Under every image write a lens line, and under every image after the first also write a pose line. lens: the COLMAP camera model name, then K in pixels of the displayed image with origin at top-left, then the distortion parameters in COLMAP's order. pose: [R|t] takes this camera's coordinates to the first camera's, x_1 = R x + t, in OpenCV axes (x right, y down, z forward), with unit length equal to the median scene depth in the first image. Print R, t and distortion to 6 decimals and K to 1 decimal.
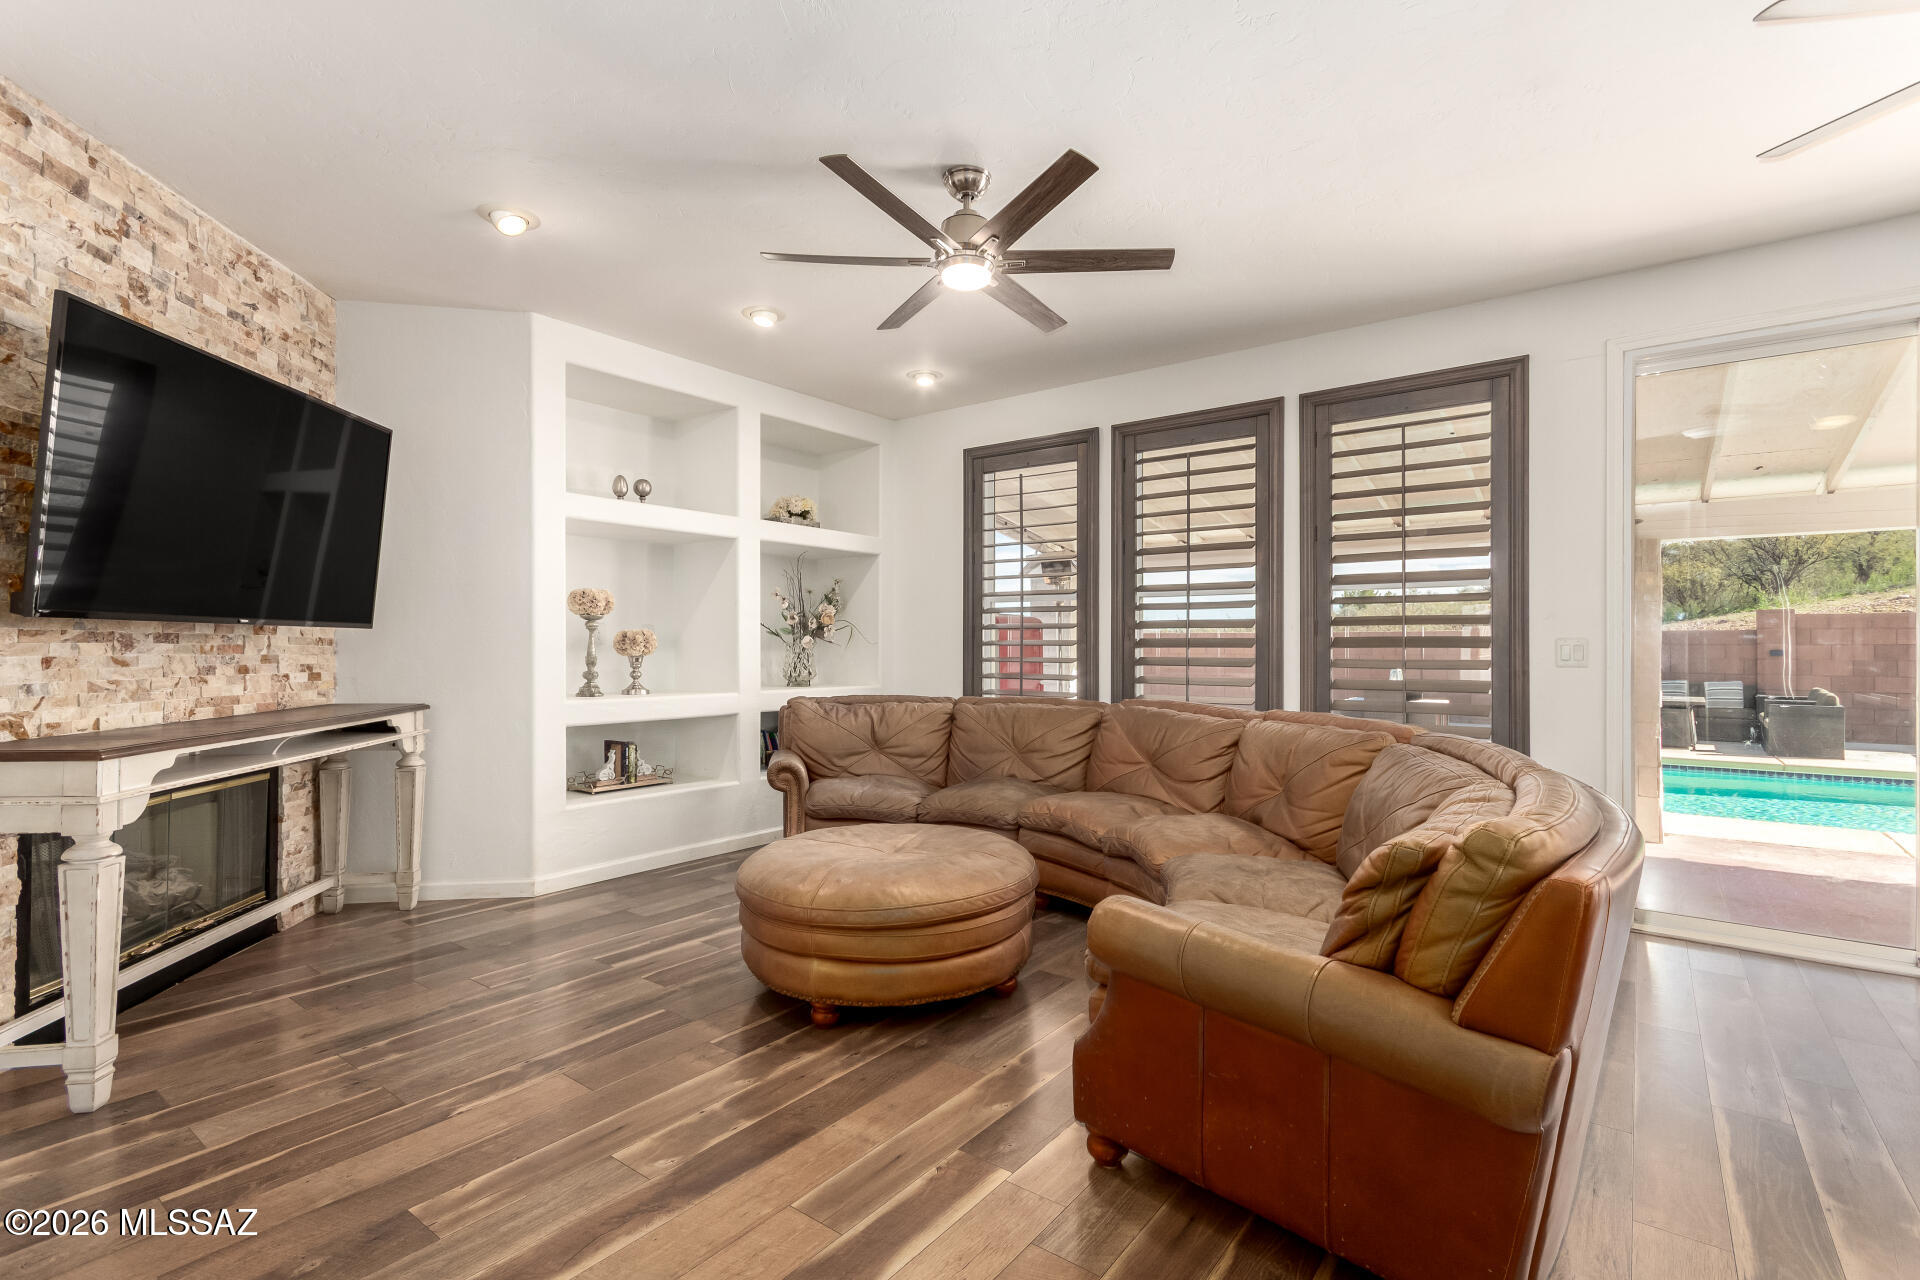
lens RADIAL K [[905.0, 0, 955.6], [0, 905.0, 648.9], [0, 0, 1]] dist [0.016102, -0.000087]
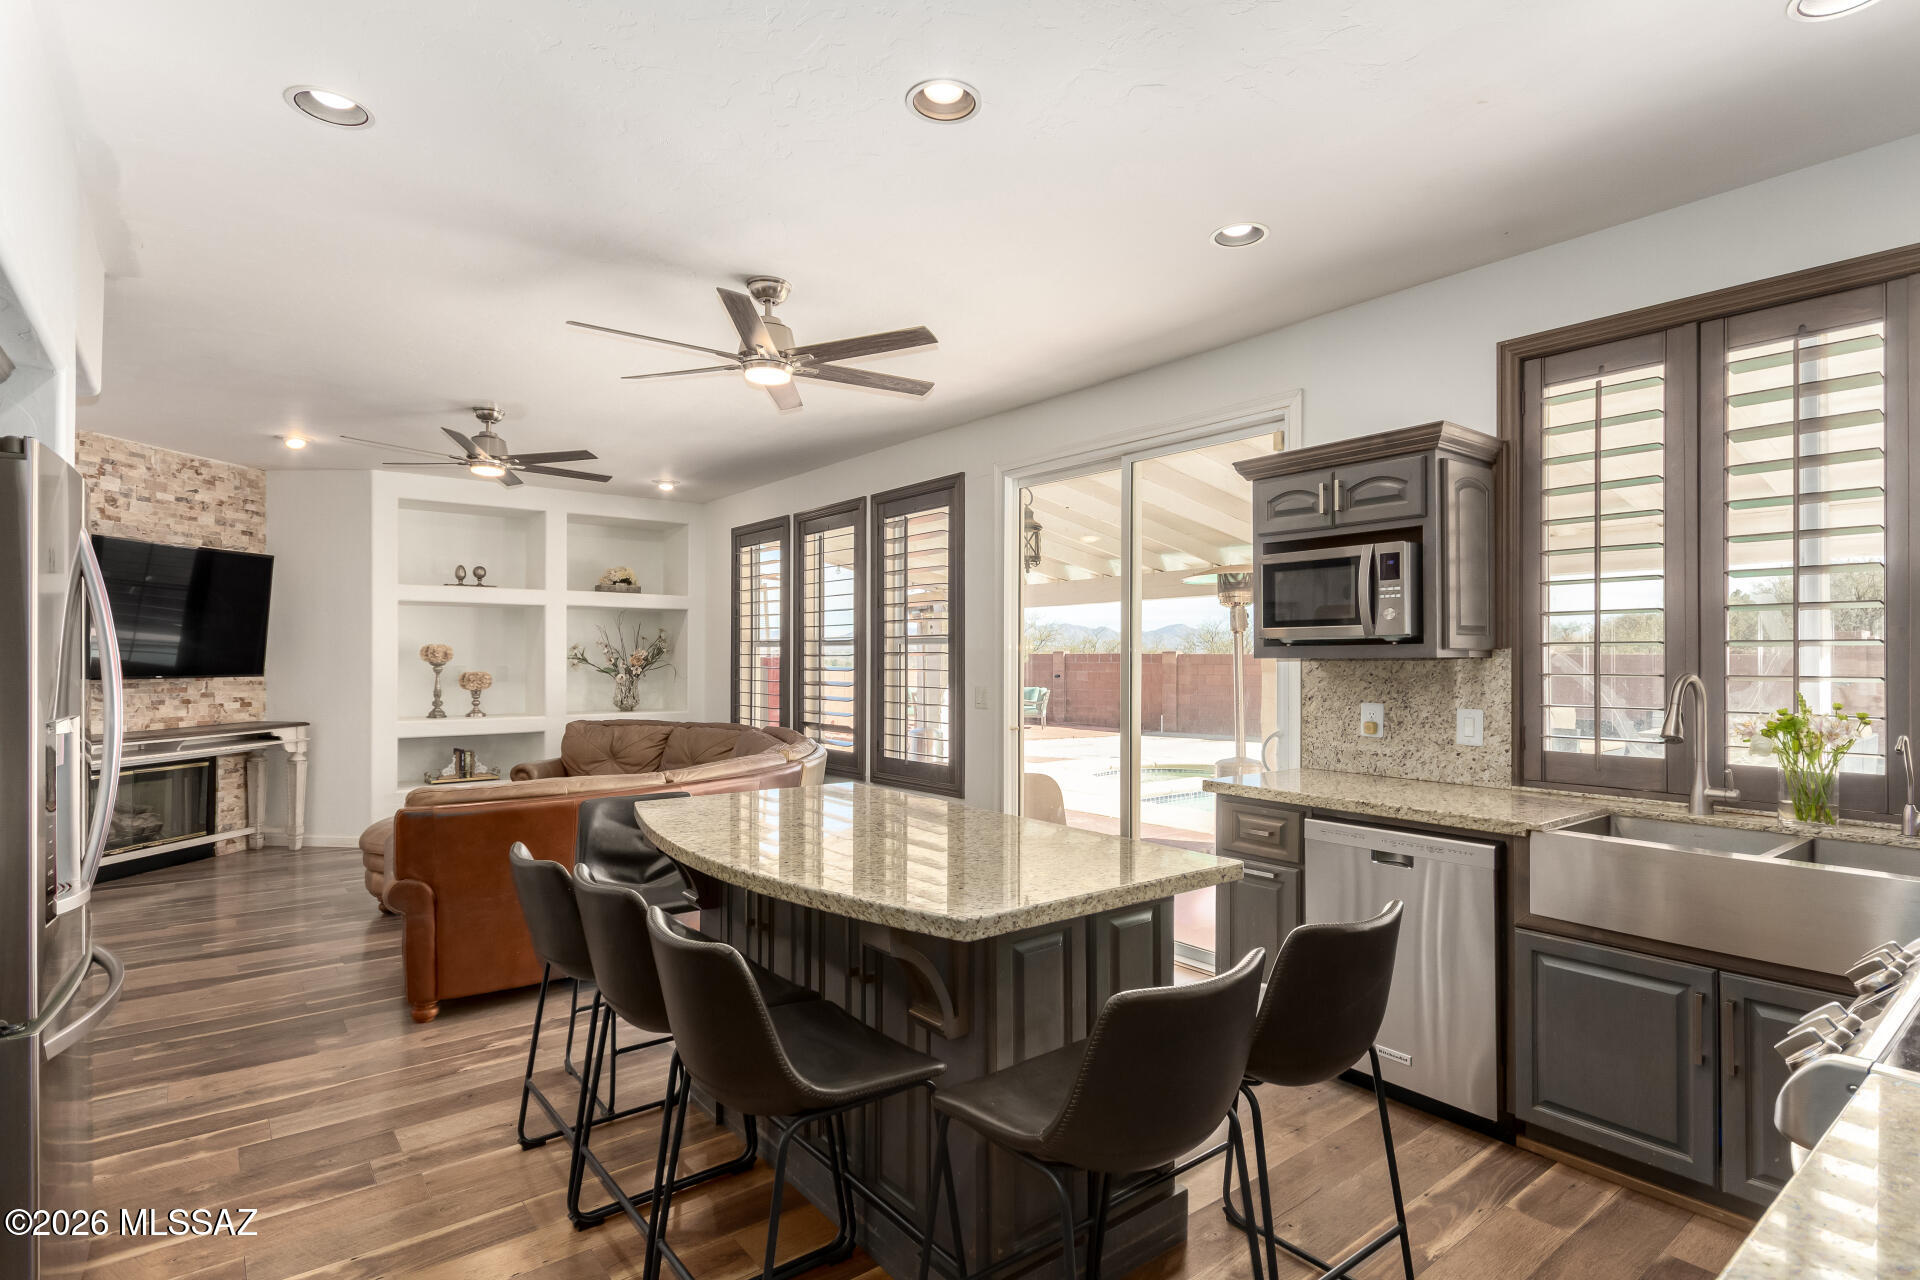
lens RADIAL K [[1036.1, 0, 985.1], [0, 1036.1, 657.4], [0, 0, 1]] dist [0.024401, 0.001055]
pose [[0.960154, 0.000087, -0.279472, 1.114268], [0.000531, 0.999998, 0.002135, -0.058518], [0.279472, -0.002198, 0.960151, -0.446442]]
